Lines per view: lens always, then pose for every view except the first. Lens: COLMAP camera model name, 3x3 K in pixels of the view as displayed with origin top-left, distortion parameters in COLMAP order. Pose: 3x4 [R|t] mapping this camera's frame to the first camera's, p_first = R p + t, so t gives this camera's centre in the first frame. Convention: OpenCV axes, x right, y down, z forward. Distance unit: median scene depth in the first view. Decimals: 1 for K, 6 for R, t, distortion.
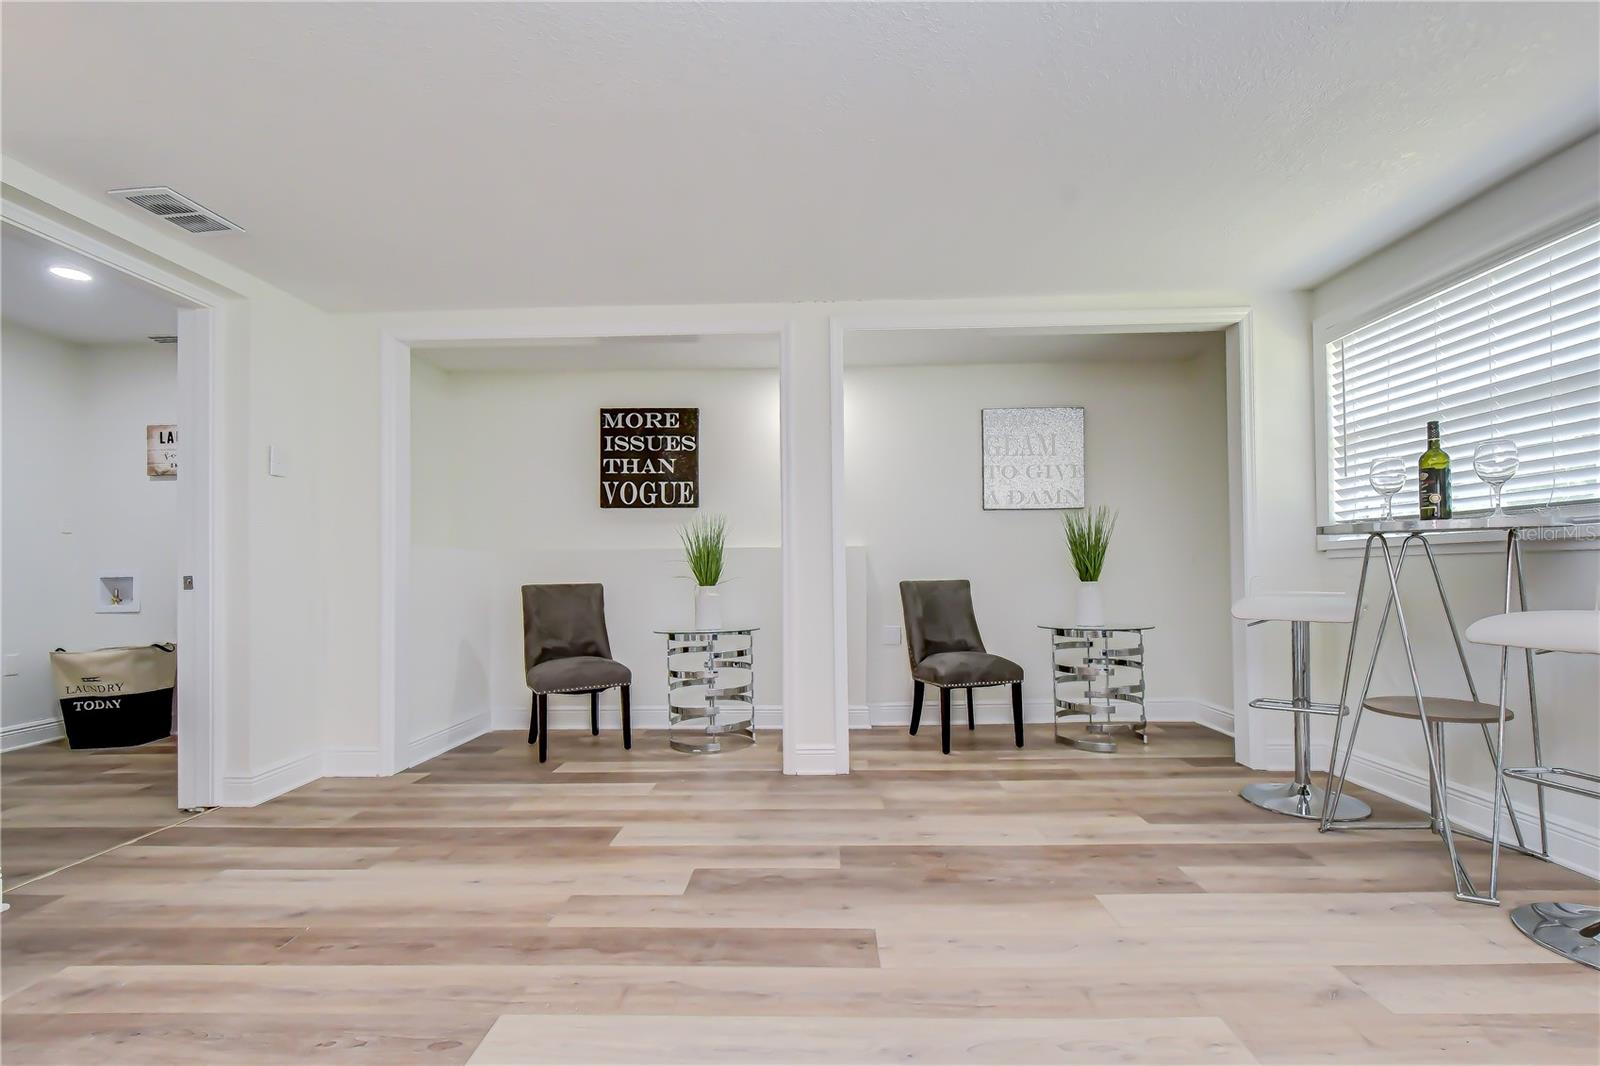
lens RADIAL K [[716.1, 0, 815.8], [0, 716.1, 570.8], [0, 0, 1]] dist [-0.000597, -0.002628]
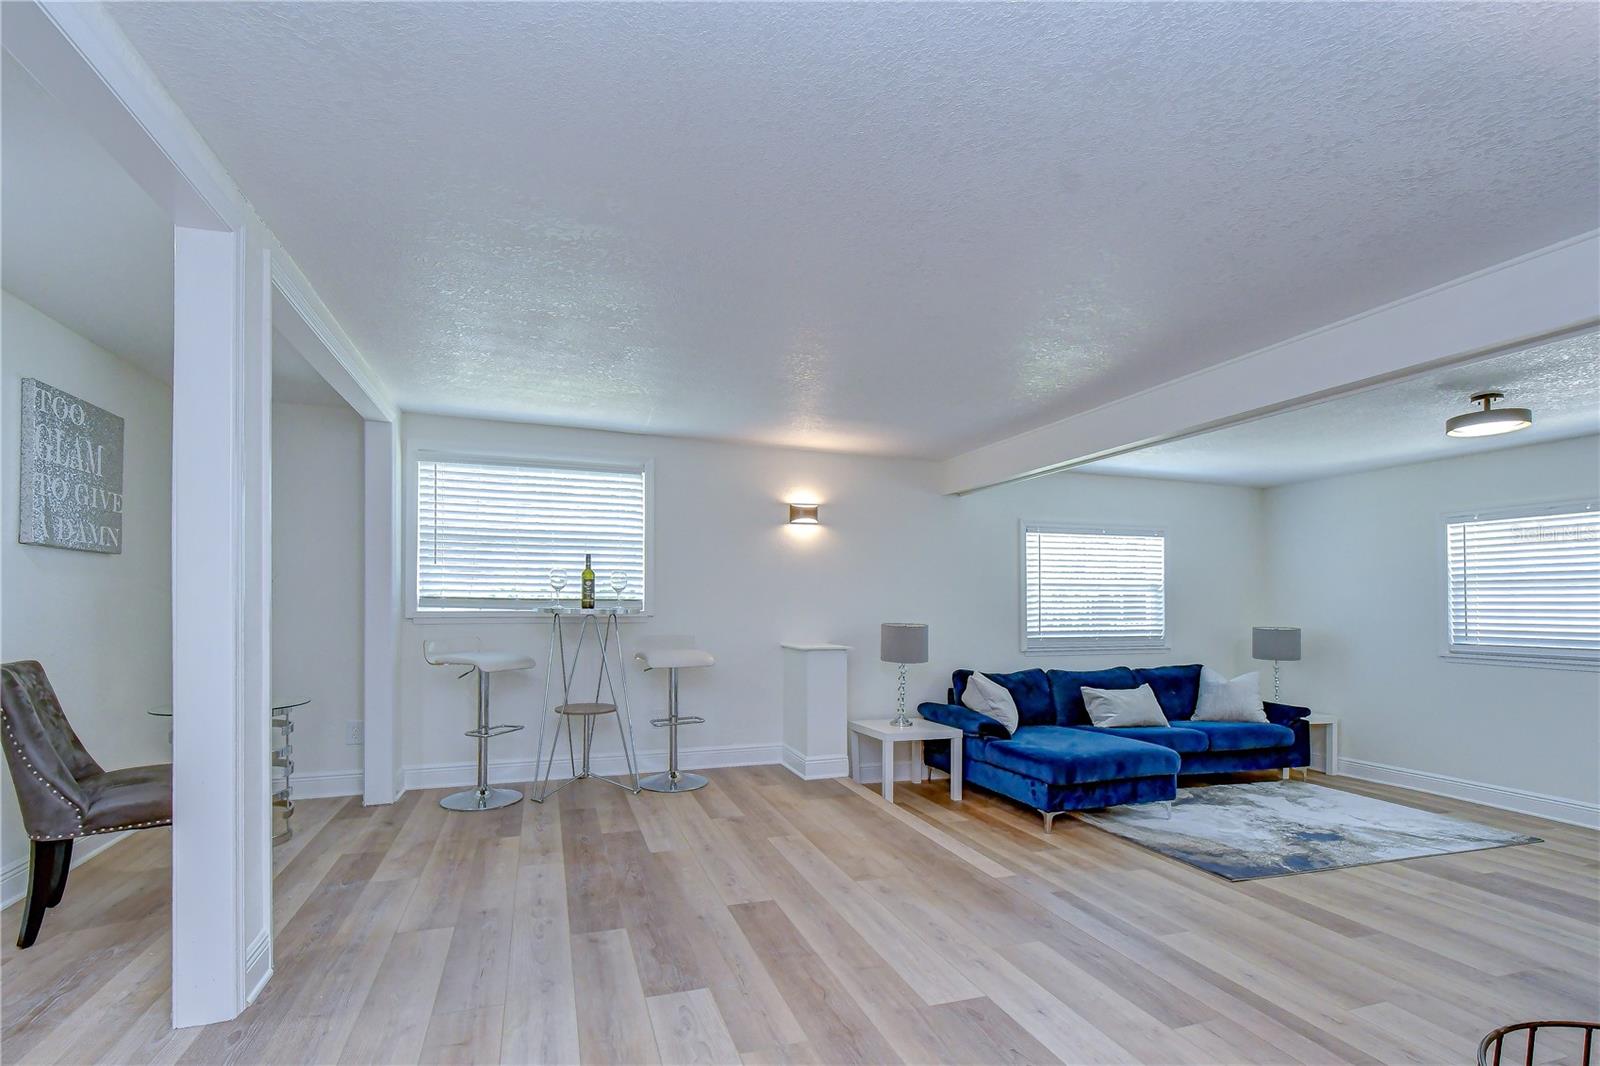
lens RADIAL K [[716.1, 0, 797.3], [0, 716.1, 599.3], [0, 0, 1]] dist [-0.000597, -0.002628]
pose [[-0.349276, 0.015915, 0.936885, -0.567437], [-0.002850, 0.999833, -0.018047, -0.031141], [-0.937015, -0.008973, -0.349173, 0.605617]]
